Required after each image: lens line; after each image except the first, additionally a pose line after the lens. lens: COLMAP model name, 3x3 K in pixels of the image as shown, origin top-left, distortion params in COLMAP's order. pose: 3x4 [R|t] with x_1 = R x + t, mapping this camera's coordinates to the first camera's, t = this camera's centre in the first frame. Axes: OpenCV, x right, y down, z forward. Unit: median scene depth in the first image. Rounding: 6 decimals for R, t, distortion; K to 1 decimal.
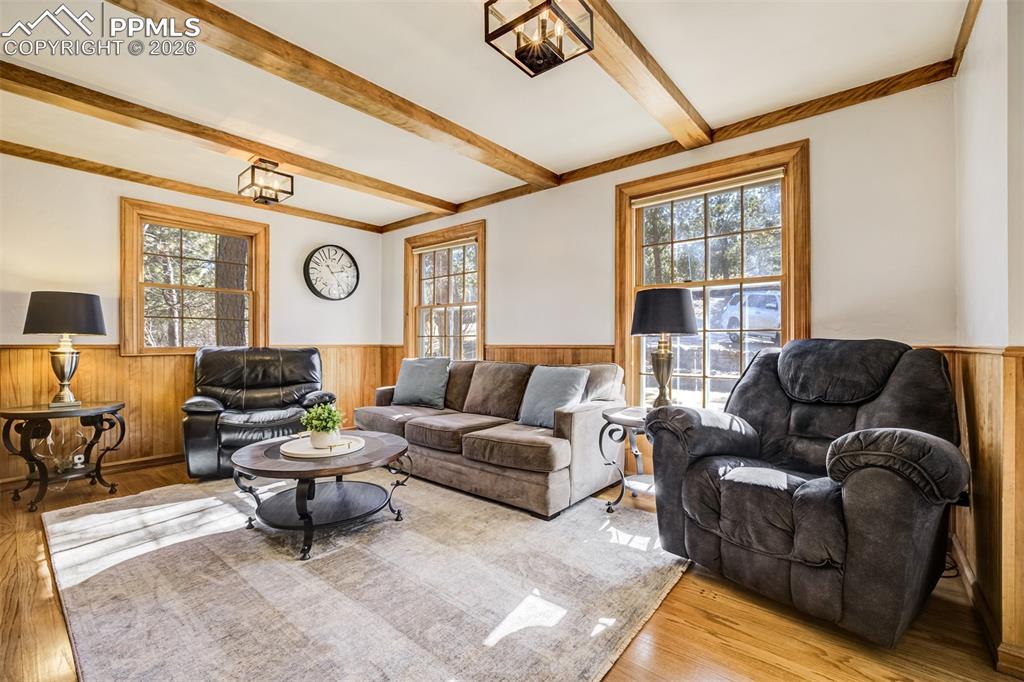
lens RADIAL K [[439.2, 0, 484.5], [0, 439.2, 342.1], [0, 0, 1]] dist [-0.024285, 0.007324]
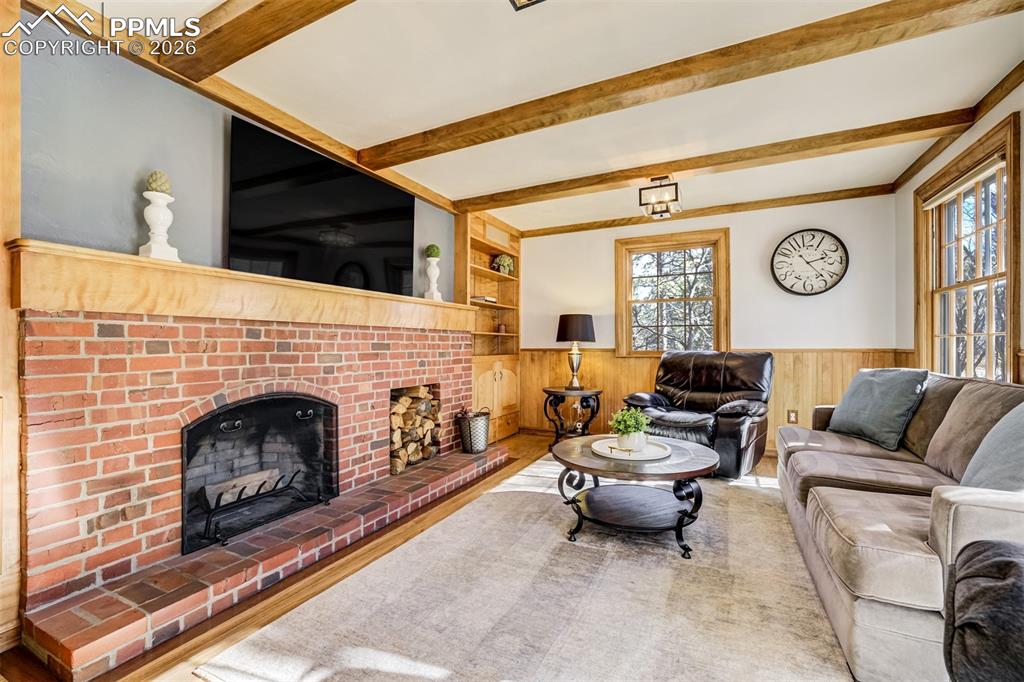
lens RADIAL K [[439.2, 0, 539.6], [0, 439.2, 341.4], [0, 0, 1]] dist [-0.024285, 0.007324]
pose [[0.292295, -0.013363, -0.956235, 0.391343], [0.004991, 0.999910, -0.012448, -0.000351], [0.956315, -0.001134, 0.292336, 0.356856]]
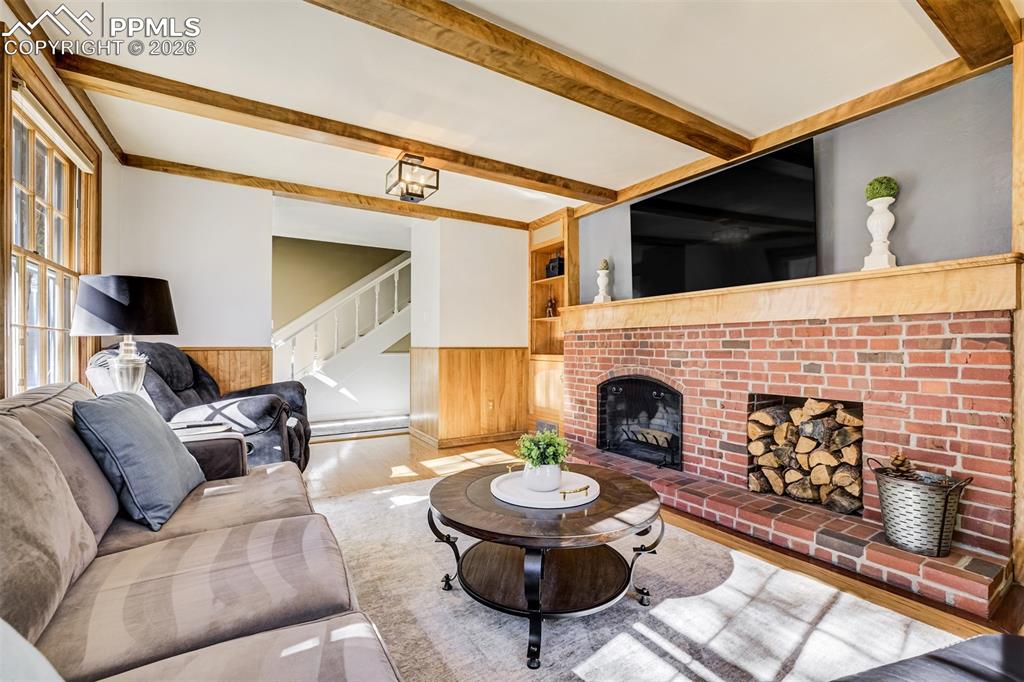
lens RADIAL K [[439.2, 0, 510.4], [0, 439.2, 345.9], [0, 0, 1]] dist [-0.024285, 0.007324]
pose [[-0.955091, -0.001171, 0.296309, -0.359802], [-0.001661, 0.999998, -0.001401, 0.002124], [-0.296307, -0.001830, -0.955091, 1.190865]]
